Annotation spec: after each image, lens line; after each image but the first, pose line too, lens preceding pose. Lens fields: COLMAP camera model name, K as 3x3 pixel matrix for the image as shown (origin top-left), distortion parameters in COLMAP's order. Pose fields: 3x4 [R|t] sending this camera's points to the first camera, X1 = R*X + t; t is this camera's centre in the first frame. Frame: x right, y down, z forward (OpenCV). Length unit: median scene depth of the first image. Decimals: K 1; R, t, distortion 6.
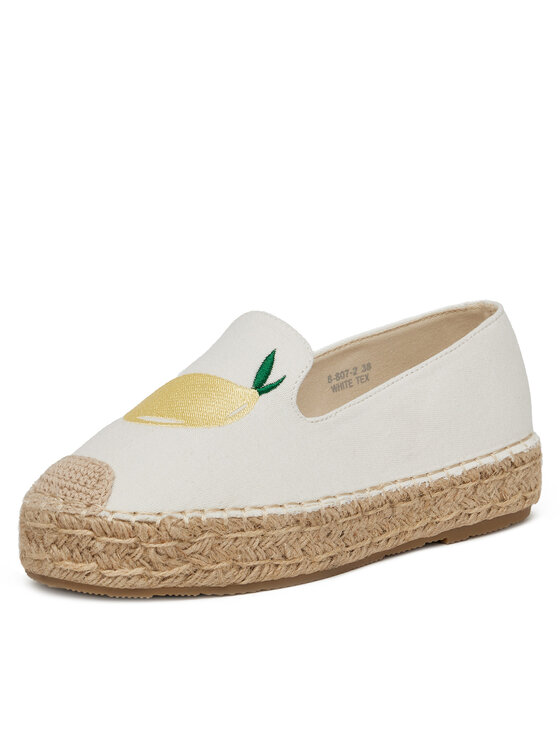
lens RADIAL K [[2200.0, 0, 280.2], [0, 2200.0, 371.9], [0, 0, 1]] dist [-1.493337, 0.000000]
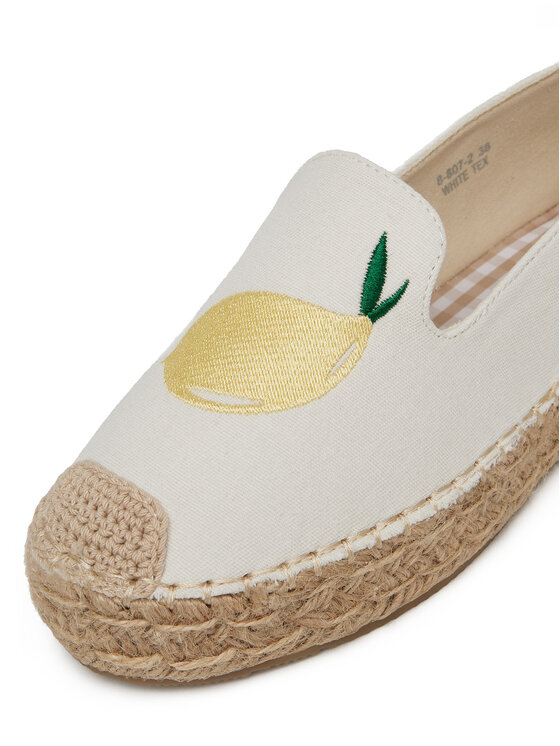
lens RADIAL K [[1218.4, 0, 278.1], [0, 1218.4, 373.1], [0, 0, 1]] dist [-0.065523, 0.000000]
pose [[0.992332, -0.116448, -0.041445, -0.024849], [0.122889, 0.893497, 0.431927, -0.139145], [-0.013266, -0.433708, 0.900956, 0.701611]]
